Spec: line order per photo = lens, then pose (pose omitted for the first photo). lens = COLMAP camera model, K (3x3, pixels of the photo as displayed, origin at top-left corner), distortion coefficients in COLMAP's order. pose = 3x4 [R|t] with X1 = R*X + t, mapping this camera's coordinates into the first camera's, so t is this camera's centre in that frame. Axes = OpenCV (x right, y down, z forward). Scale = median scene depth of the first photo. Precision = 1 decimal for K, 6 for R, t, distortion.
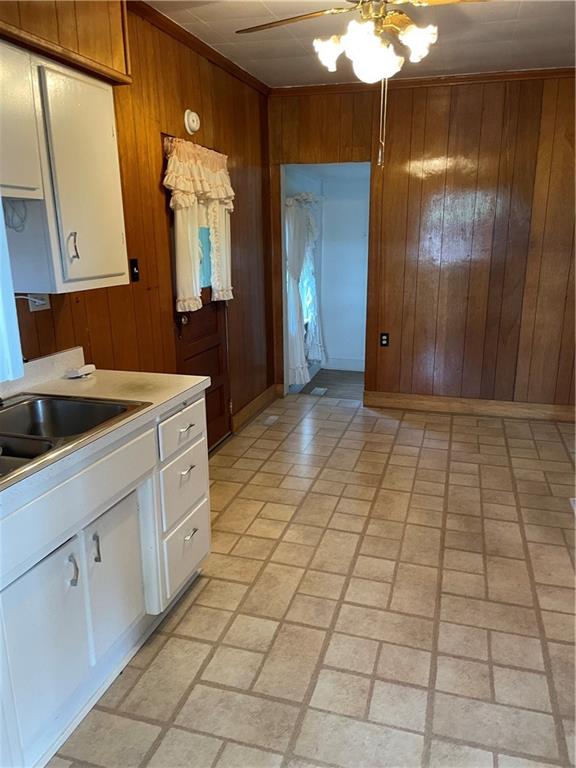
lens RADIAL K [[586.4, 0, 283.3], [0, 586.4, 387.1], [0, 0, 1]] dist [0.005754, -0.030882]
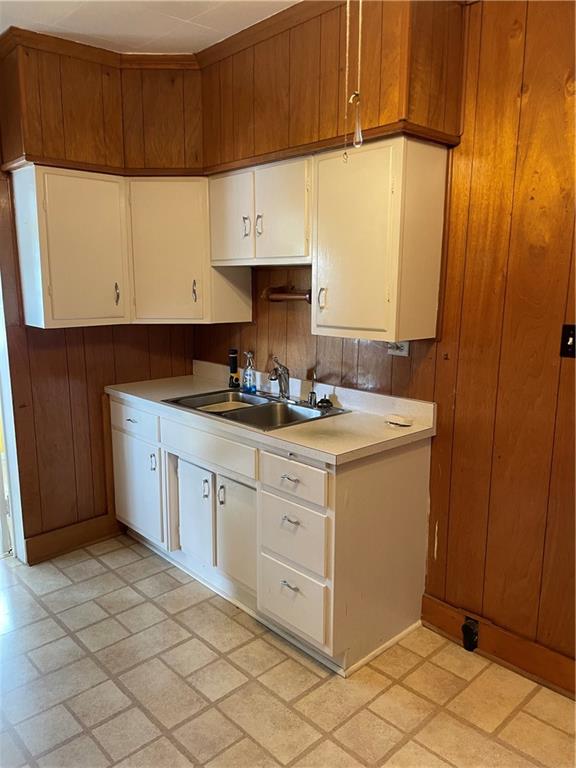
lens RADIAL K [[586.4, 0, 285.0], [0, 586.4, 379.6], [0, 0, 1]] dist [0.005754, -0.030882]
pose [[-0.503220, 0.158566, -0.849486, 0.664219], [-0.216831, 0.928405, 0.301743, -0.389397], [0.836513, 0.336038, -0.432810, 1.369822]]
